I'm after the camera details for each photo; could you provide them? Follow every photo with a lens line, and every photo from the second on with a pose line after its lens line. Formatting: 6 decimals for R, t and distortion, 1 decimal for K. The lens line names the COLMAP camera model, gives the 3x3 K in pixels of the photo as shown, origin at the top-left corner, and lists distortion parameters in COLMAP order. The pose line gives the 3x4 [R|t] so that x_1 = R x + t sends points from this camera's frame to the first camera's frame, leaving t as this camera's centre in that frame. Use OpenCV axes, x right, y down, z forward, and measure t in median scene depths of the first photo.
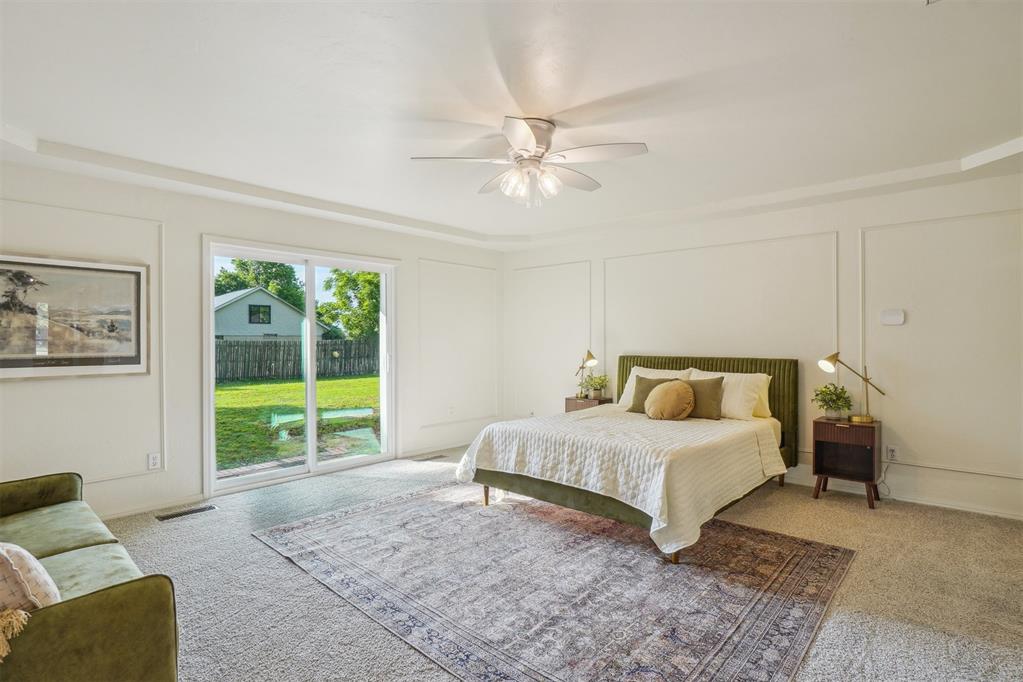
lens RADIAL K [[514.2, 0, 498.4], [0, 514.2, 339.8], [0, 0, 1]] dist [-0.076644, 0.035979]
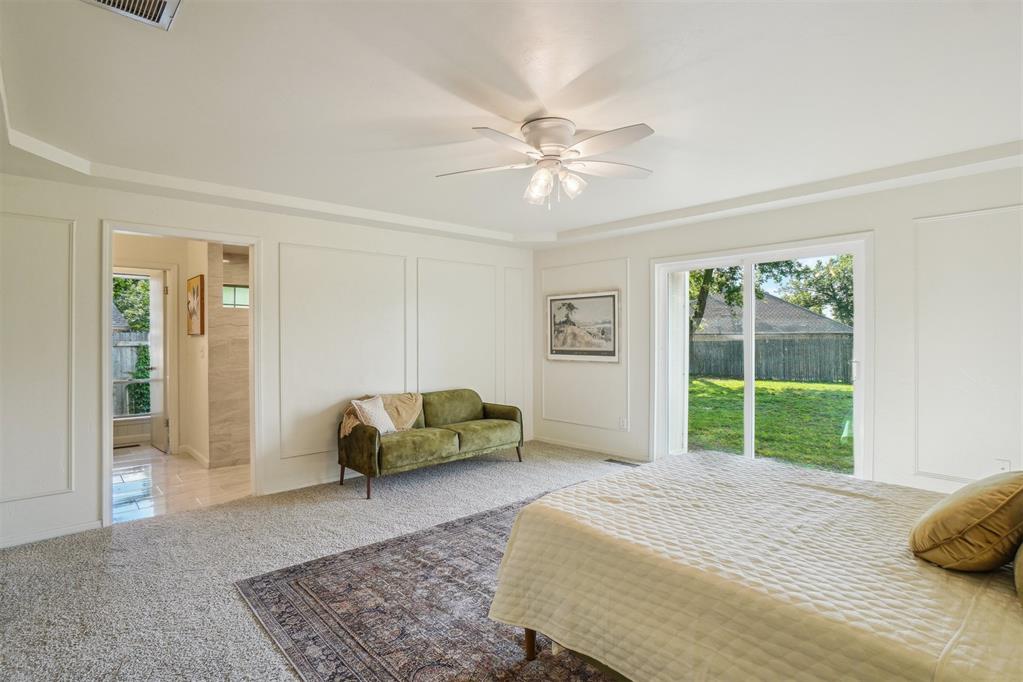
lens RADIAL K [[509.6, 0, 496.4], [0, 509.6, 338.3], [0, 0, 1]] dist [-0.065178, 0.030554]
pose [[-0.099240, 0.004044, -0.995055, 0.962497], [0.002345, 0.999990, 0.003830, -0.014239], [0.995061, -0.001953, -0.099248, 0.925551]]
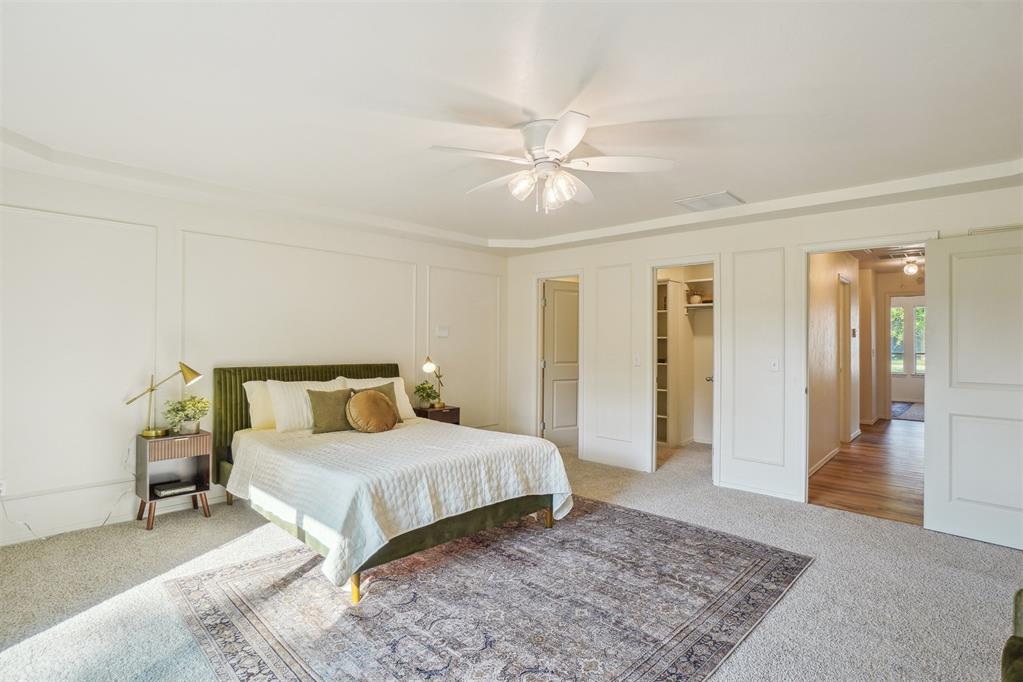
lens RADIAL K [[509.6, 0, 496.4], [0, 509.6, 338.3], [0, 0, 1]] dist [-0.065178, 0.030554]
pose [[0.030459, 0.012229, 0.999461, -0.827144], [-0.003811, 0.999919, -0.012118, -0.011412], [-0.999529, -0.003440, 0.030503, 0.990186]]
